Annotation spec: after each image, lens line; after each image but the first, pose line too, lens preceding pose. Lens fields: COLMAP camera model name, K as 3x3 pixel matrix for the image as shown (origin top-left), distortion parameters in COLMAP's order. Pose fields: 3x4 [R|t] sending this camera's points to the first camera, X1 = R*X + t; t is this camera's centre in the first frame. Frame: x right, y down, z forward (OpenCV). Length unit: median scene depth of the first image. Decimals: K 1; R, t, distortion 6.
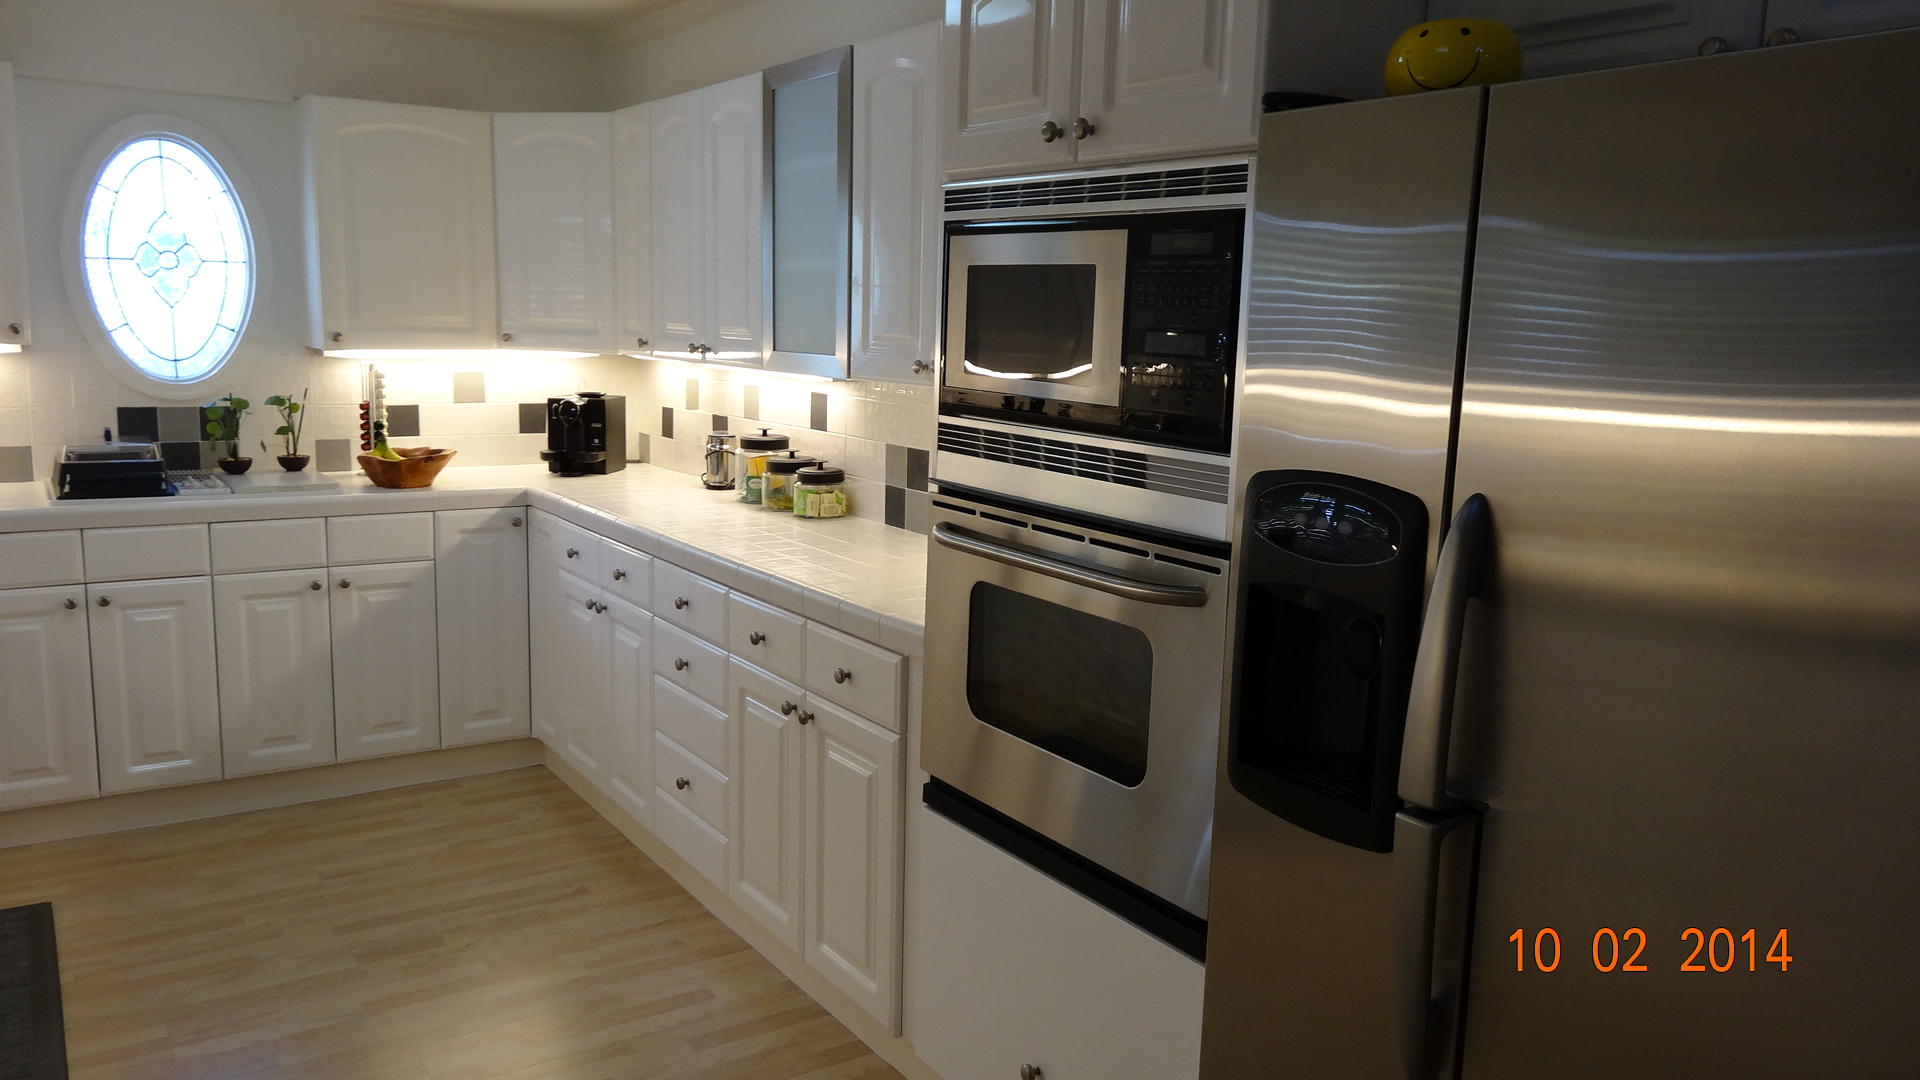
lens RADIAL K [[1414.8, 0, 956.0], [0, 1414.8, 542.0], [0, 0, 1]] dist [0.005761, -0.002588]
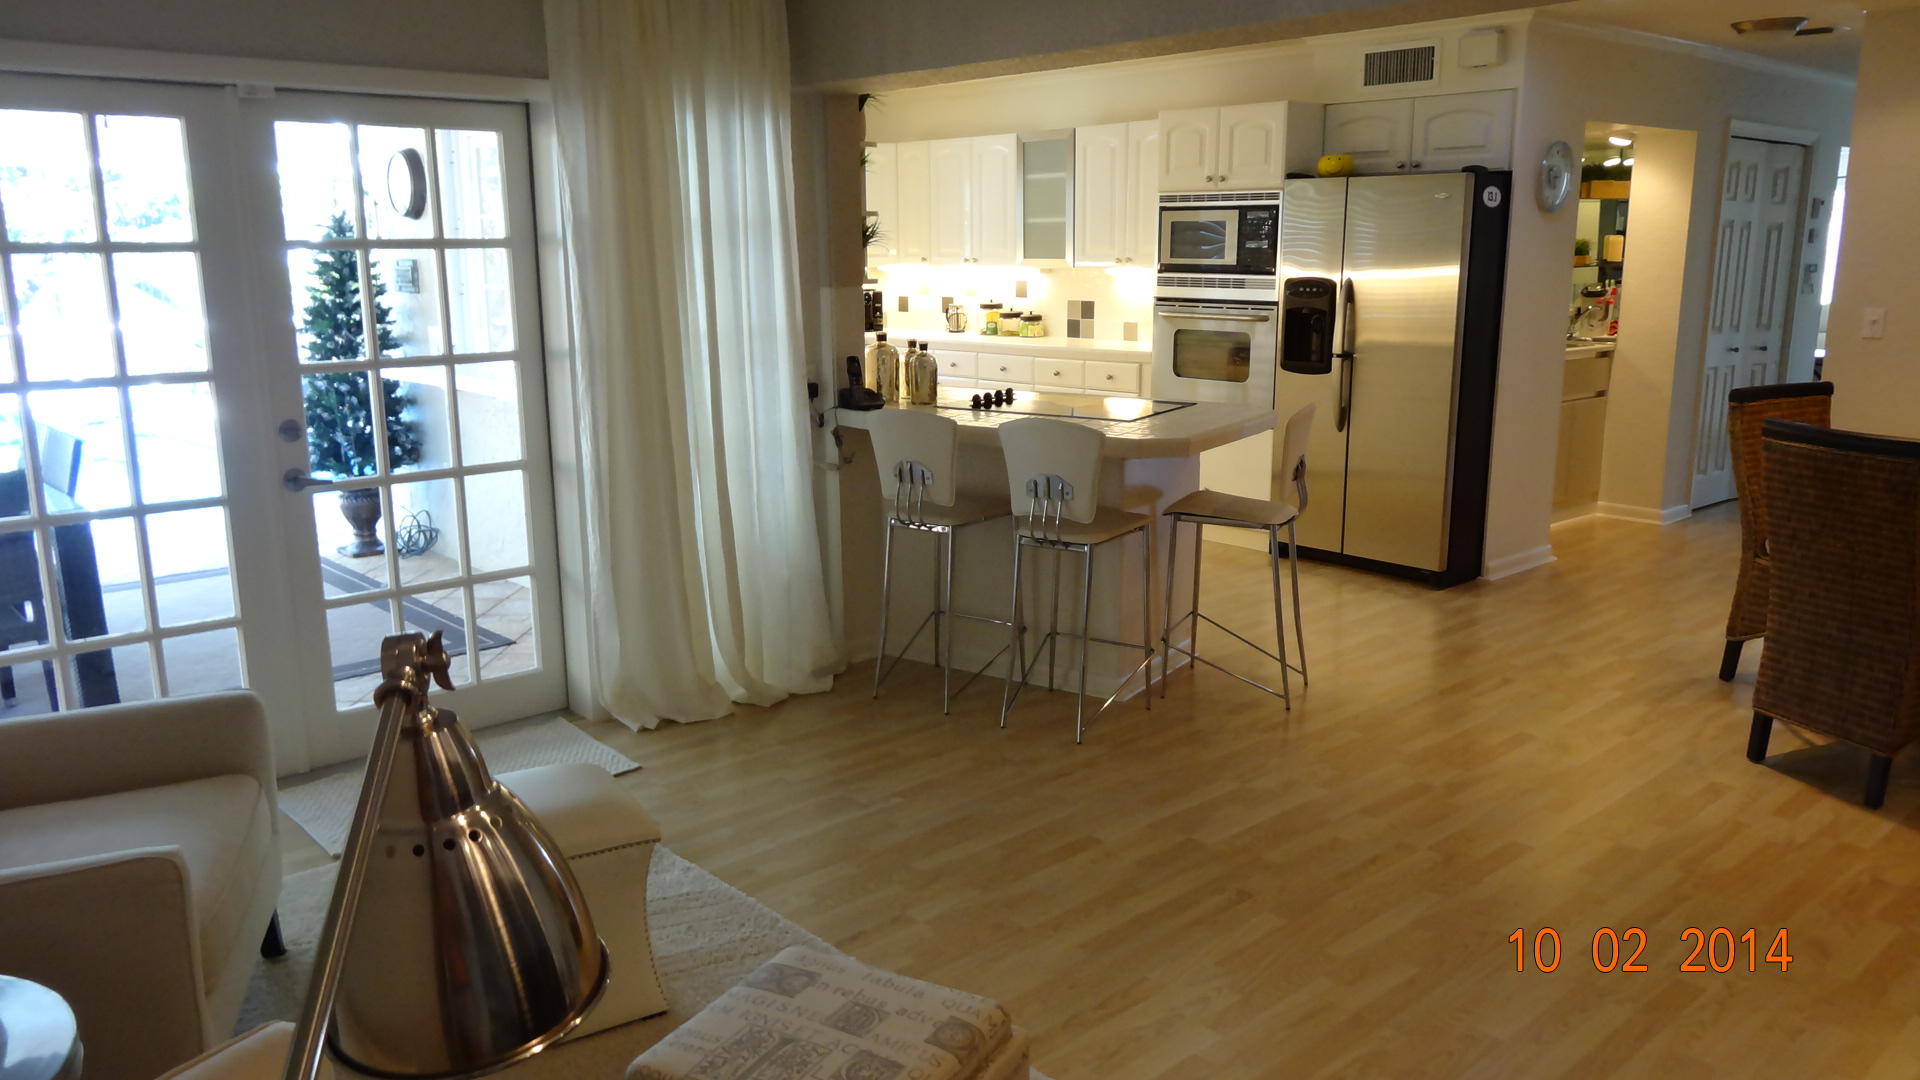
lens RADIAL K [[1408.4, 0, 960.0], [0, 1408.4, 540.0], [0, 0, 1]] dist [0.003770, -0.002297]
pose [[0.988500, -0.062470, 0.137714, -0.486974], [0.055926, 0.997137, 0.050888, 0.164029], [-0.140499, -0.042601, 0.989164, -1.046276]]
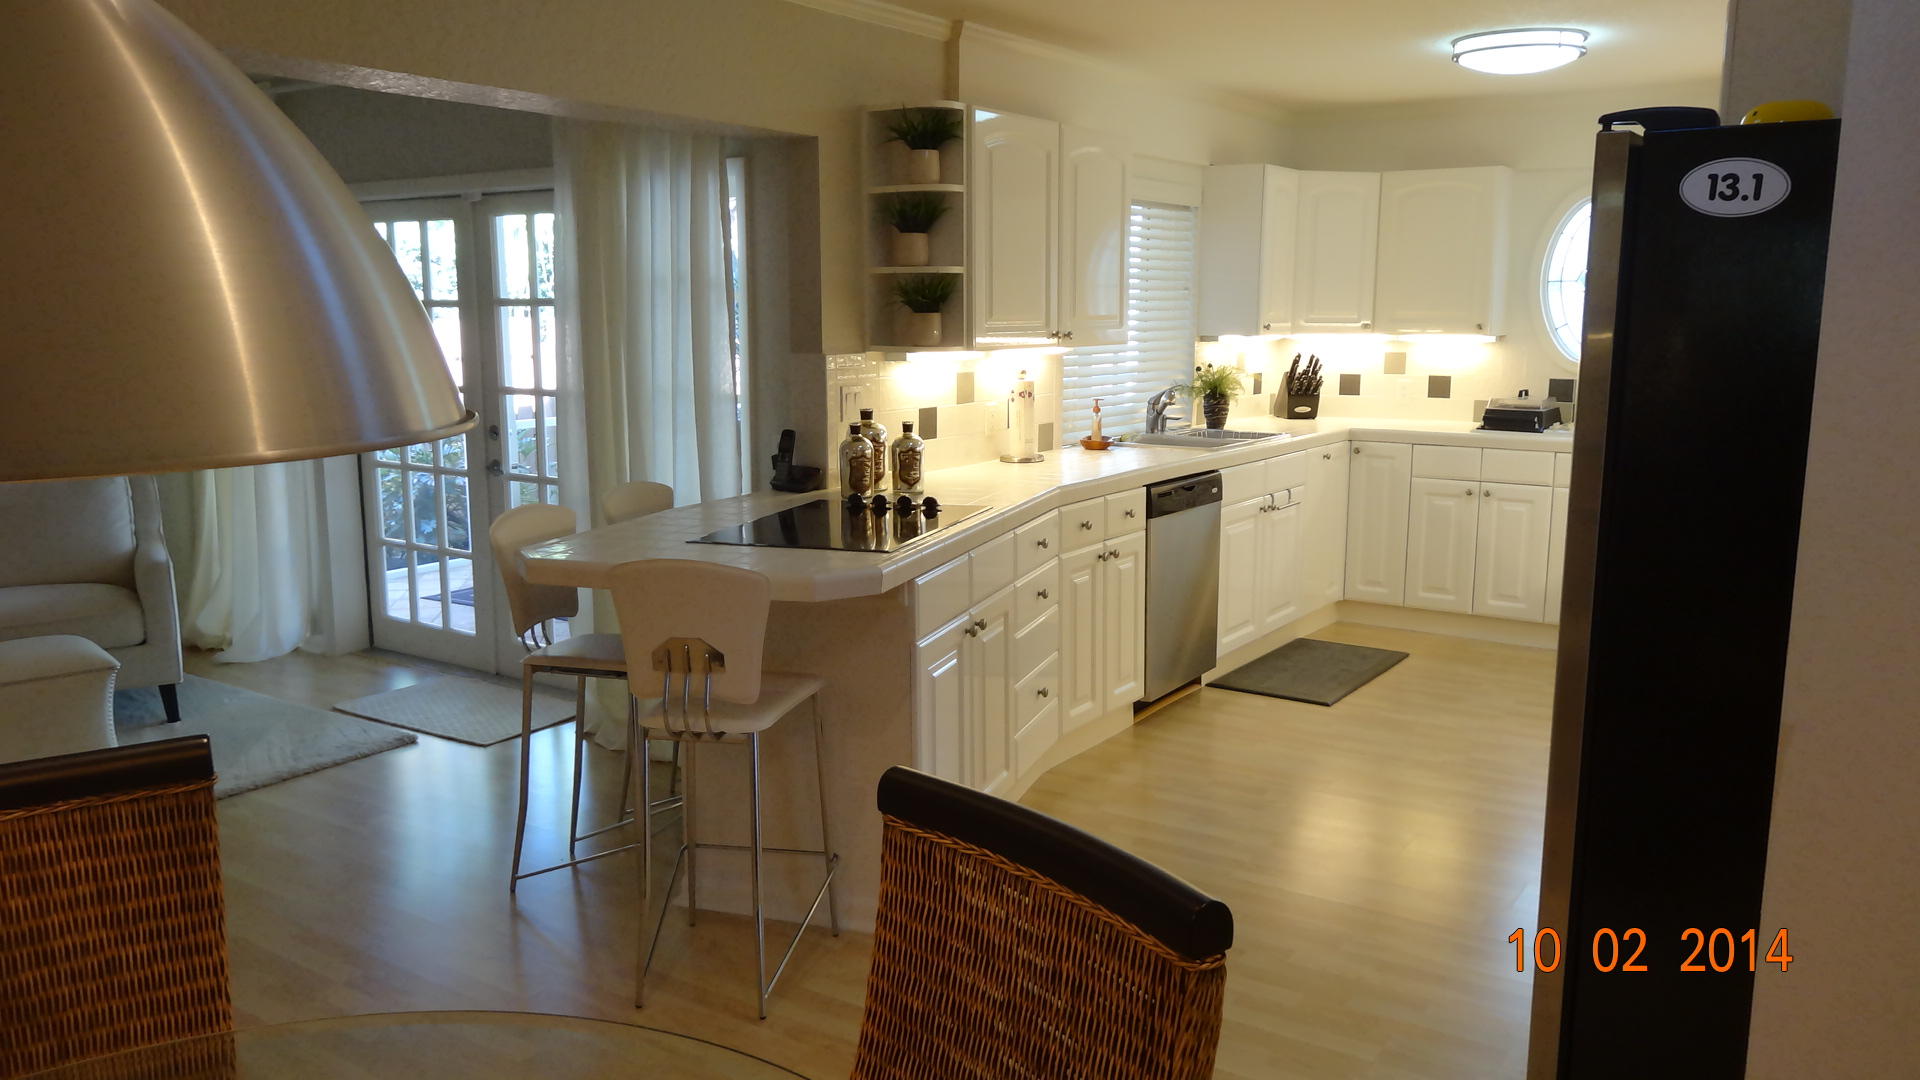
lens RADIAL K [[1414.8, 0, 956.0], [0, 1414.8, 542.0], [0, 0, 1]] dist [0.005761, -0.002588]
pose [[0.372376, 0.128110, -0.919197, 0.608346], [-0.141100, 0.986728, 0.080361, 0.047433], [0.917293, 0.099774, 0.385511, -0.160159]]
